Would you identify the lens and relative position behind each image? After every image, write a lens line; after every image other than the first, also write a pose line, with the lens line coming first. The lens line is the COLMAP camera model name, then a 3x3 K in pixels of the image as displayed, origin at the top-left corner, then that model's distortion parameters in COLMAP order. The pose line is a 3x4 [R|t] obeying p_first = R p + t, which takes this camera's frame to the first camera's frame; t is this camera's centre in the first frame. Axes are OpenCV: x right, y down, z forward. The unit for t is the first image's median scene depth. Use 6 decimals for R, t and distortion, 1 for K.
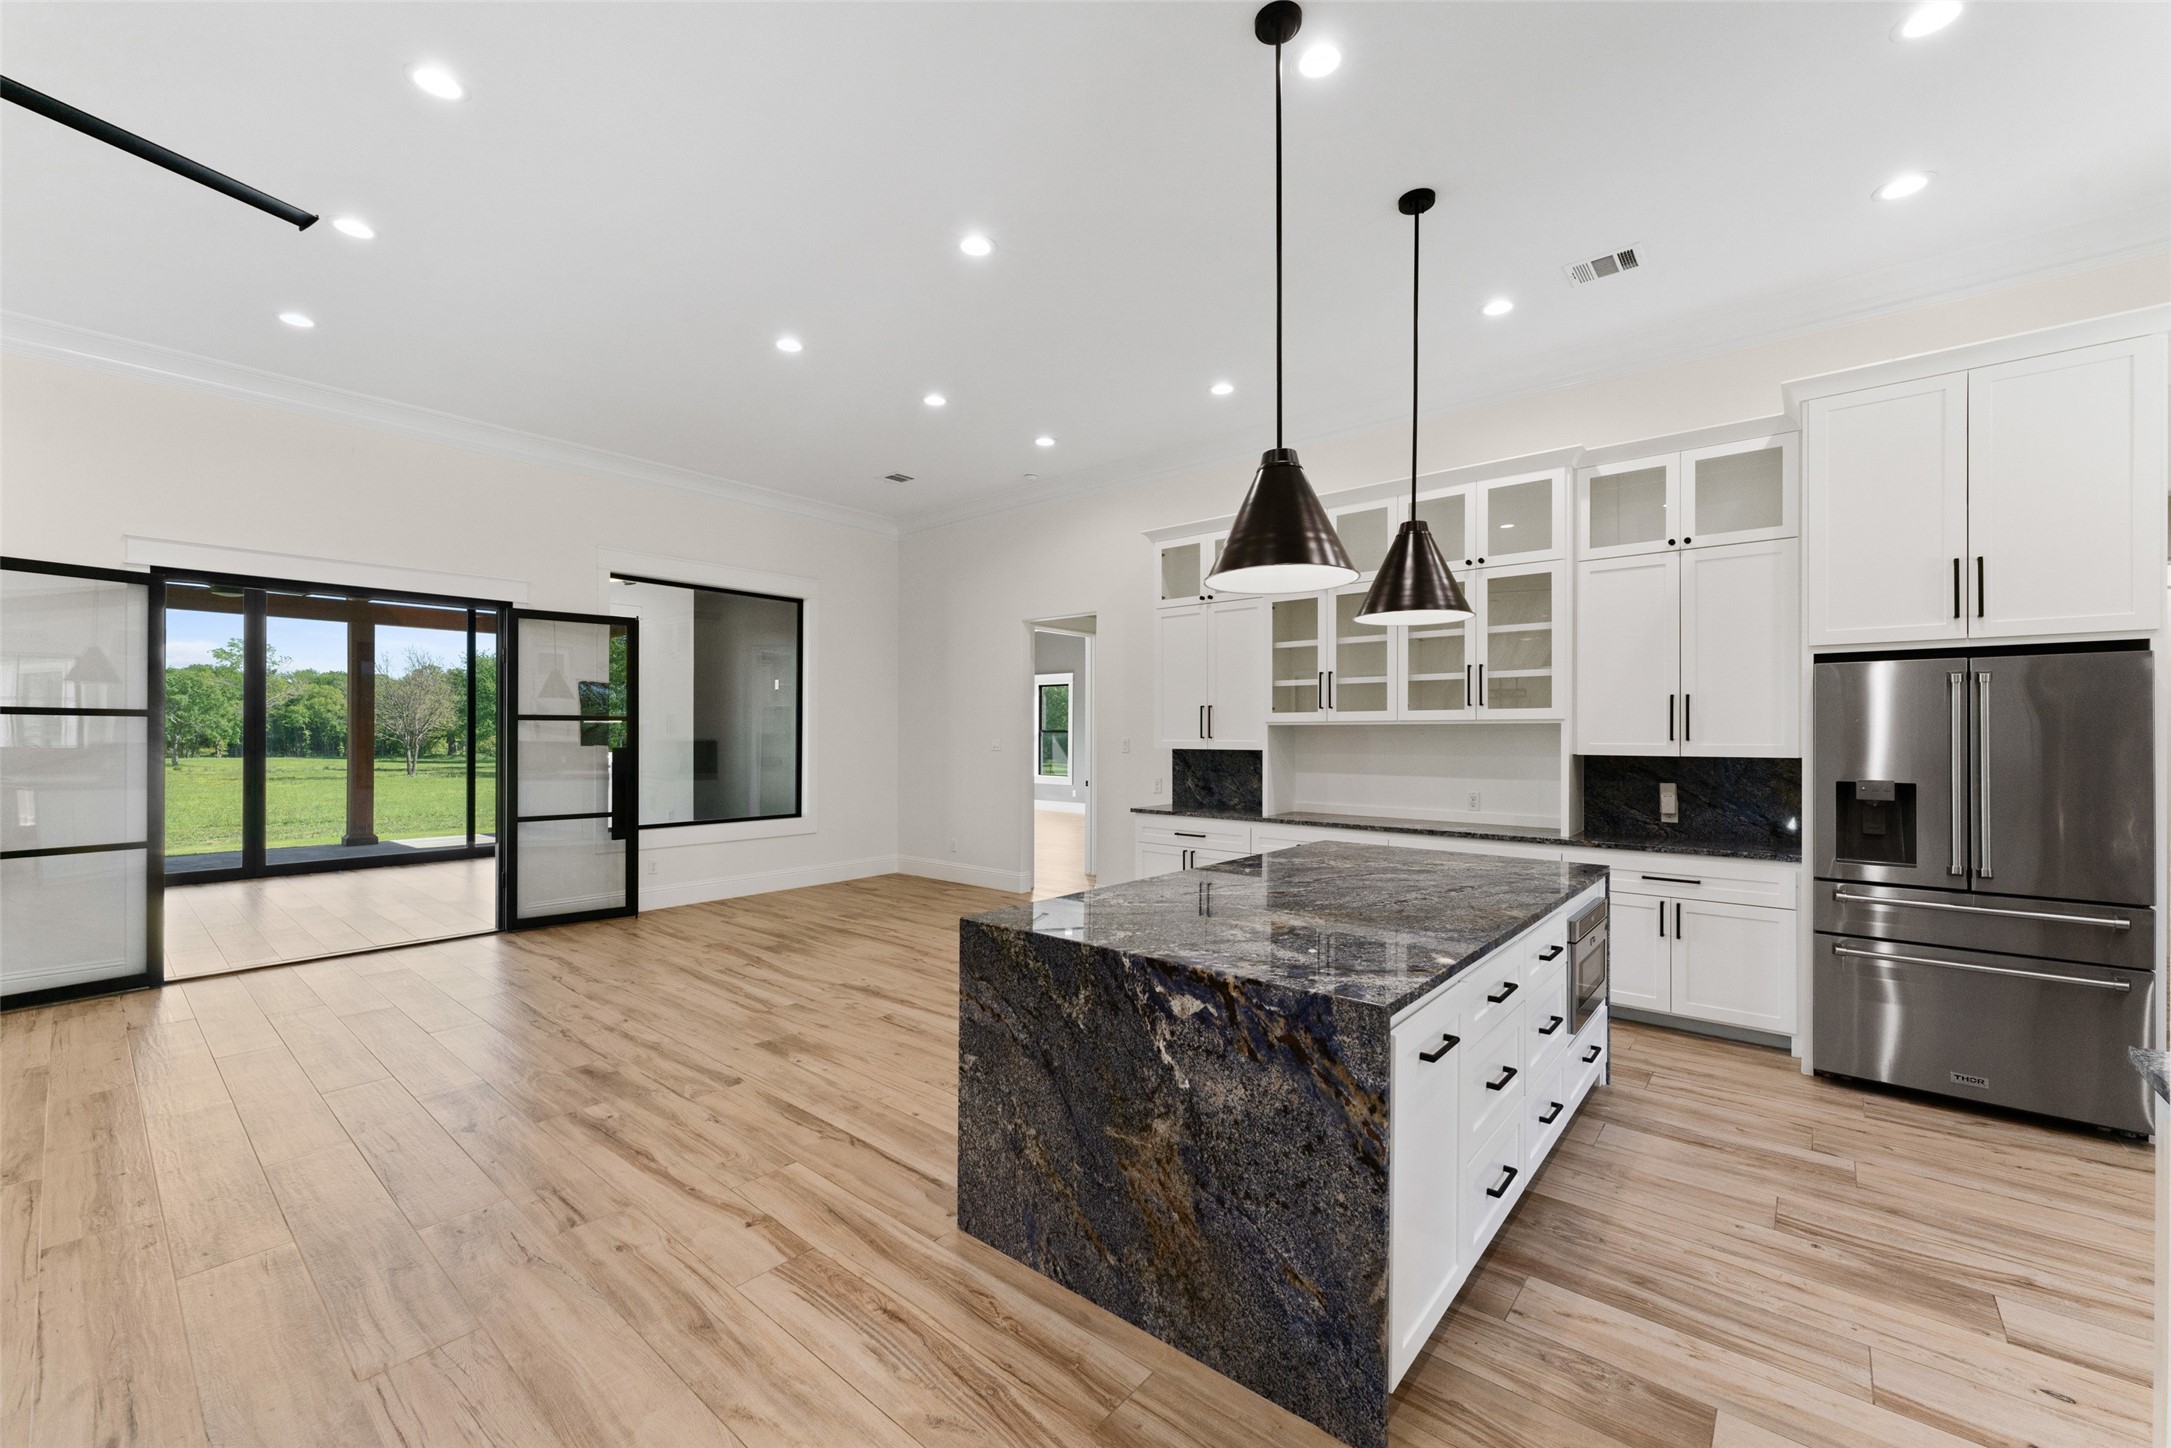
lens RADIAL K [[865.5, 0, 1072.5], [0, 865.5, 731.0], [0, 0, 1]] dist [-0.001131, 0.000376]
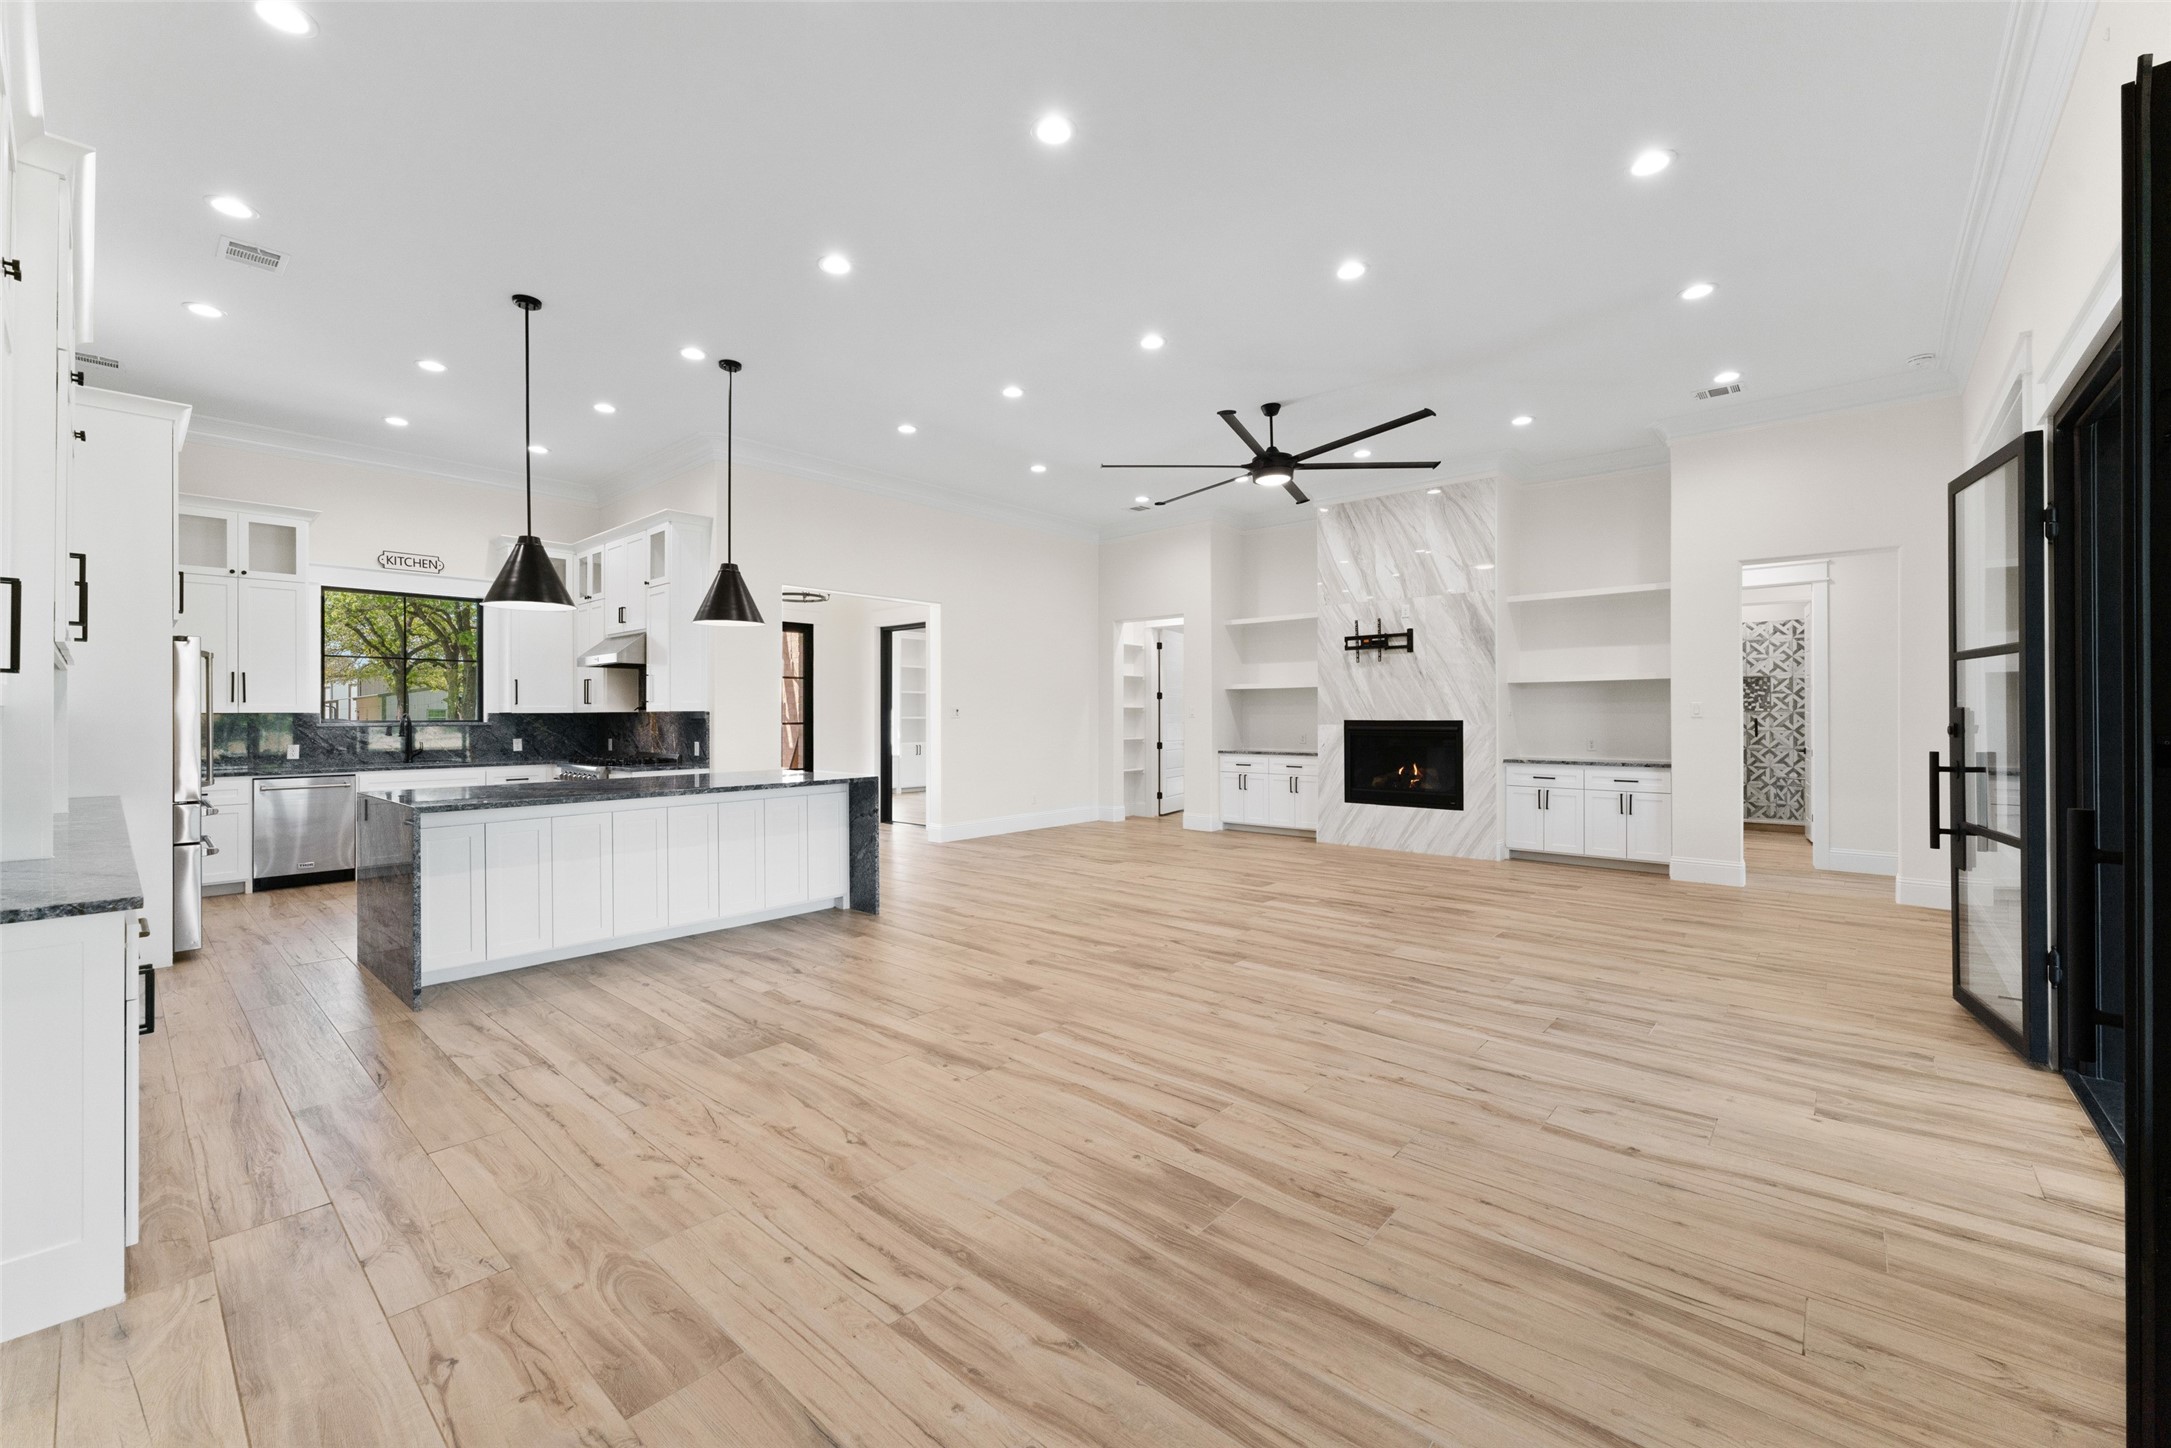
lens RADIAL K [[865.5, 0, 1082.2], [0, 865.5, 713.0], [0, 0, 1]] dist [-0.001131, 0.000376]
pose [[-0.999989, 0.001108, 0.004594, -0.378687], [0.001083, 0.999985, -0.005358, 0.035640], [-0.004600, -0.005353, -0.999975, 1.831550]]
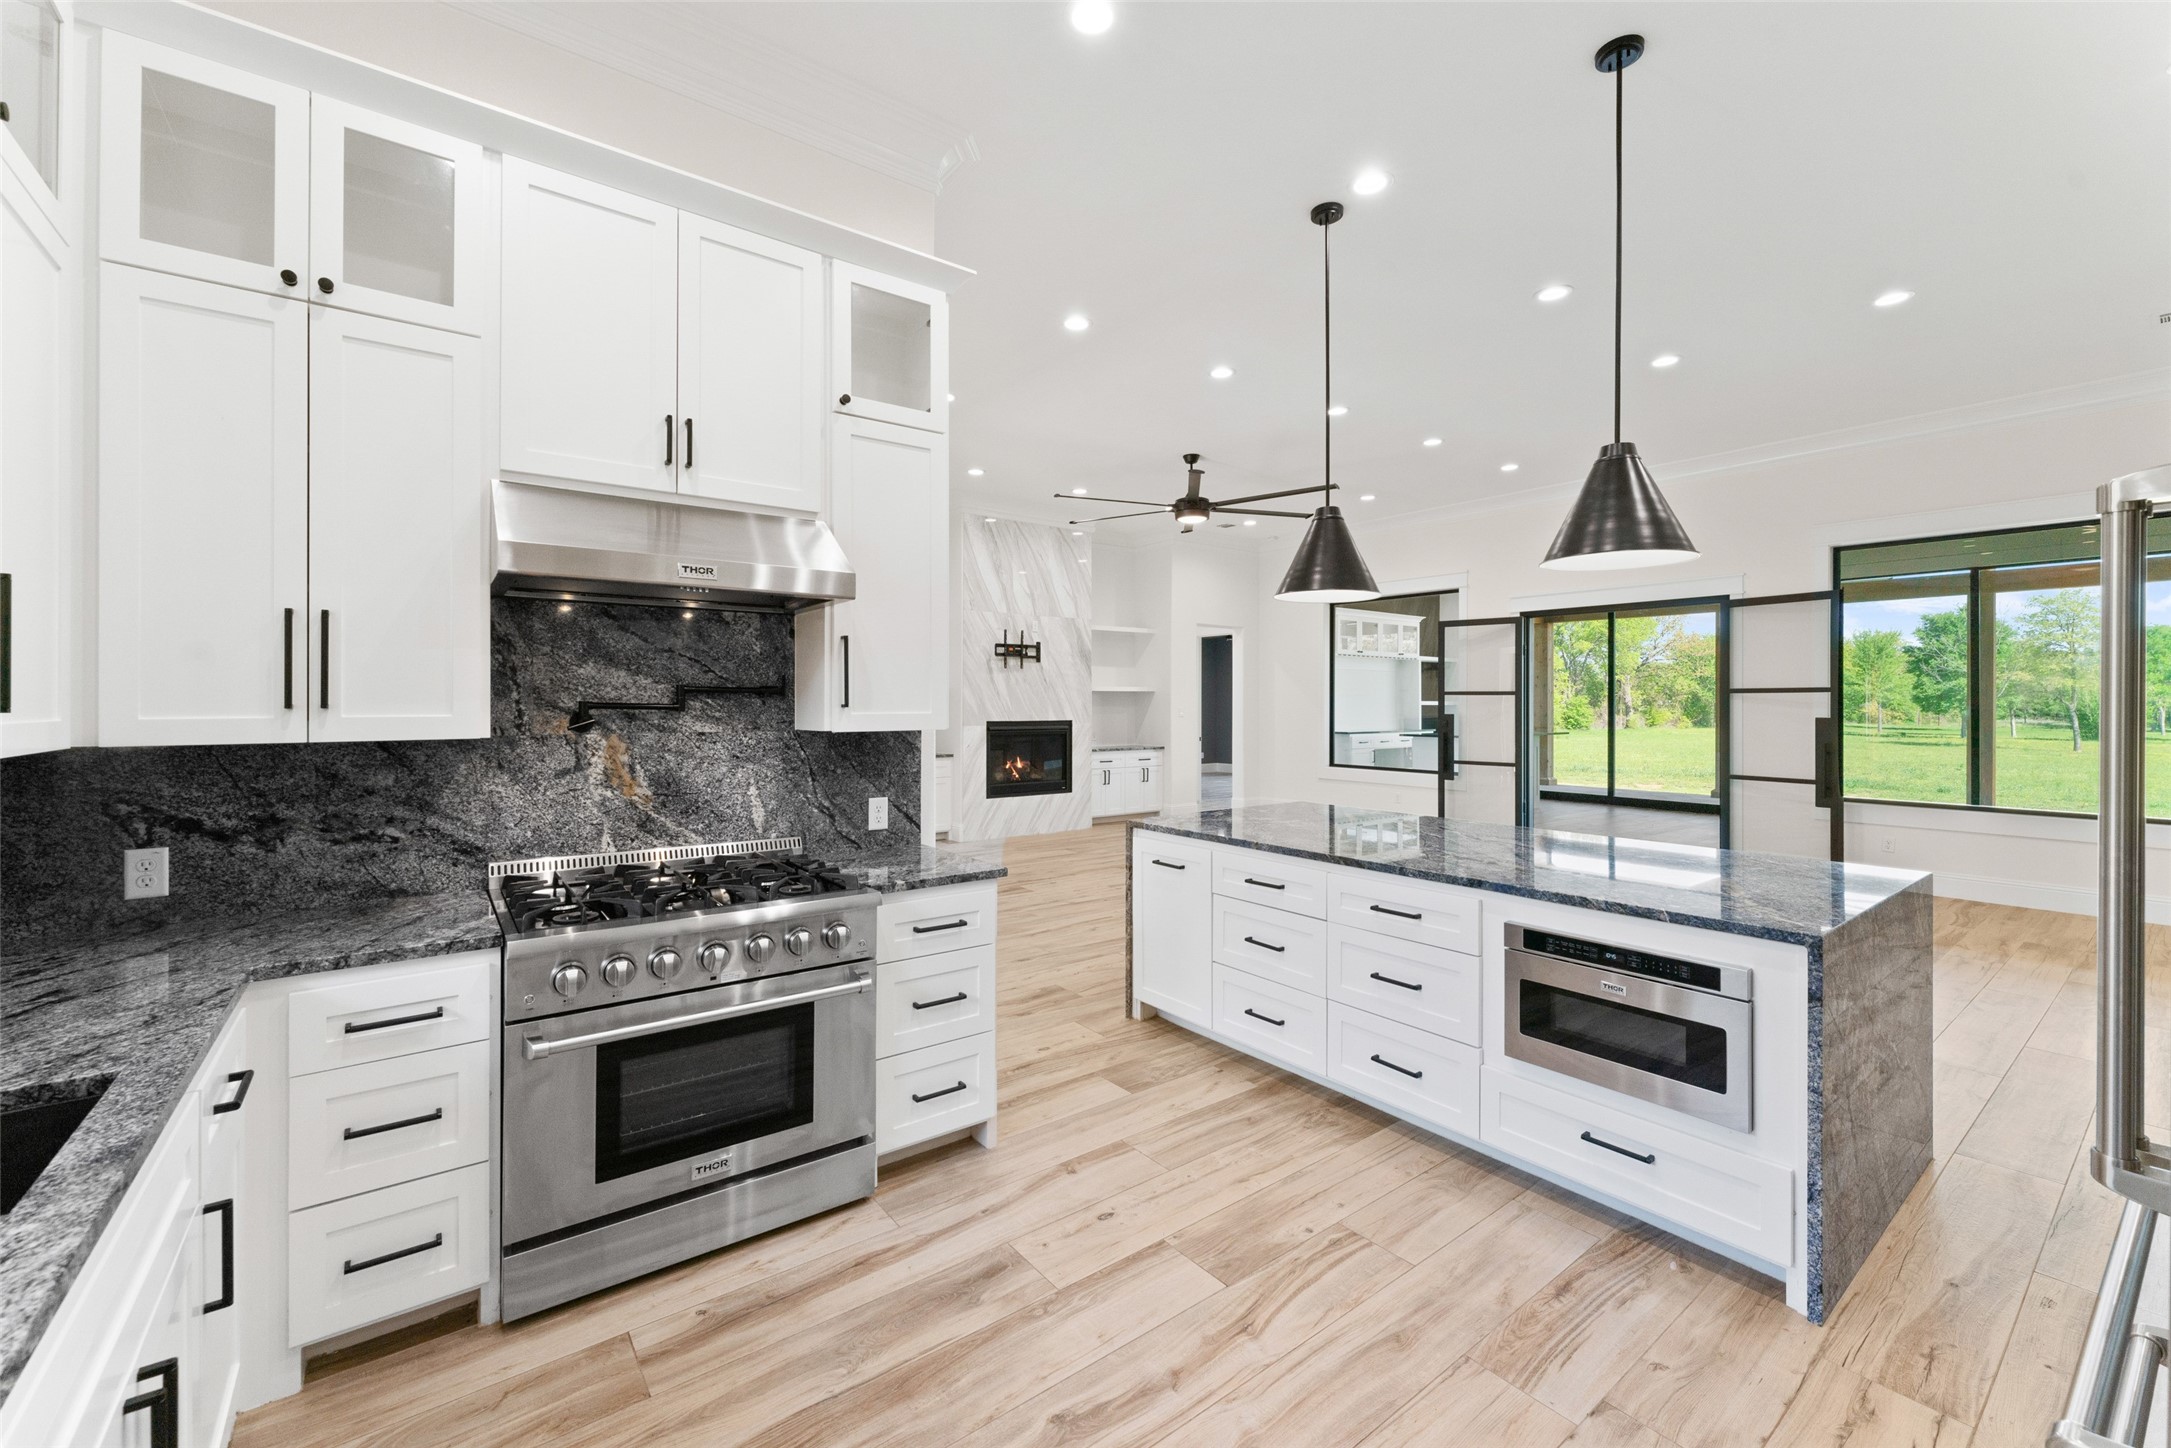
lens RADIAL K [[865.5, 0, 1066.2], [0, 865.5, 704.5], [0, 0, 1]] dist [-0.001131, 0.000376]
pose [[-0.218230, -0.001074, -0.975897, 1.016536], [0.000787, 0.999999, -0.001277, 0.004538], [0.975897, -0.001046, -0.218229, 0.516522]]
